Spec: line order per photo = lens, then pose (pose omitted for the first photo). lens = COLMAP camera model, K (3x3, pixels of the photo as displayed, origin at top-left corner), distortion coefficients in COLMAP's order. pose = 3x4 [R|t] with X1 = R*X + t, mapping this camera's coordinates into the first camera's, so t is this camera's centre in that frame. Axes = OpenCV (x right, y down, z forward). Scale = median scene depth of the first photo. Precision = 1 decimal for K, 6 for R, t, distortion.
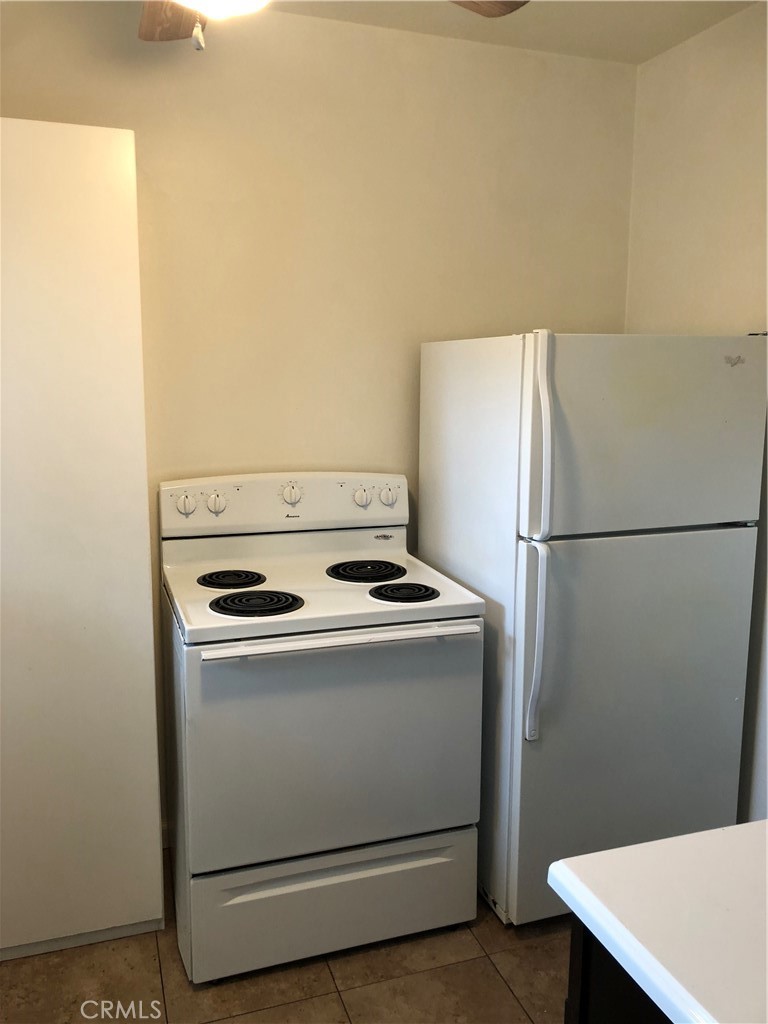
lens RADIAL K [[836.0, 0, 381.9], [0, 836.0, 510.6], [0, 0, 1]] dist [0.015694, -0.012436]
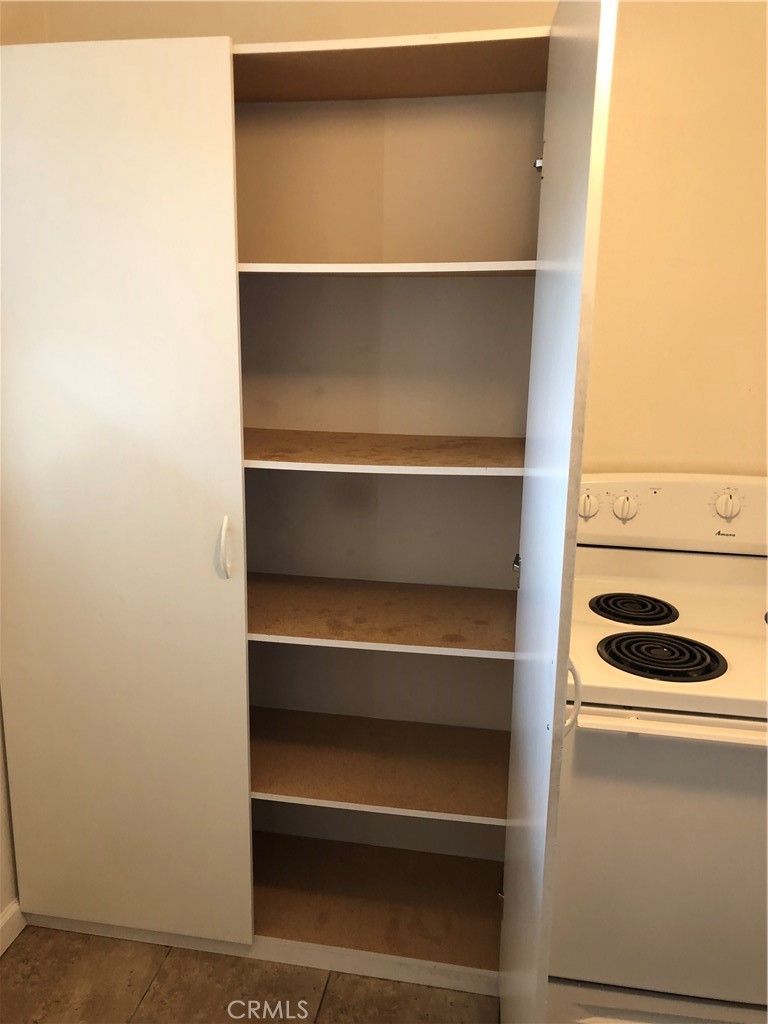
lens RADIAL K [[836.0, 0, 384.3], [0, 836.0, 509.1], [0, 0, 1]] dist [0.015694, -0.012436]
pose [[0.875618, 0.116369, -0.468776, -0.025835], [-0.082256, 0.992292, 0.092682, -0.064522], [0.475948, -0.042594, 0.878441, 0.199217]]
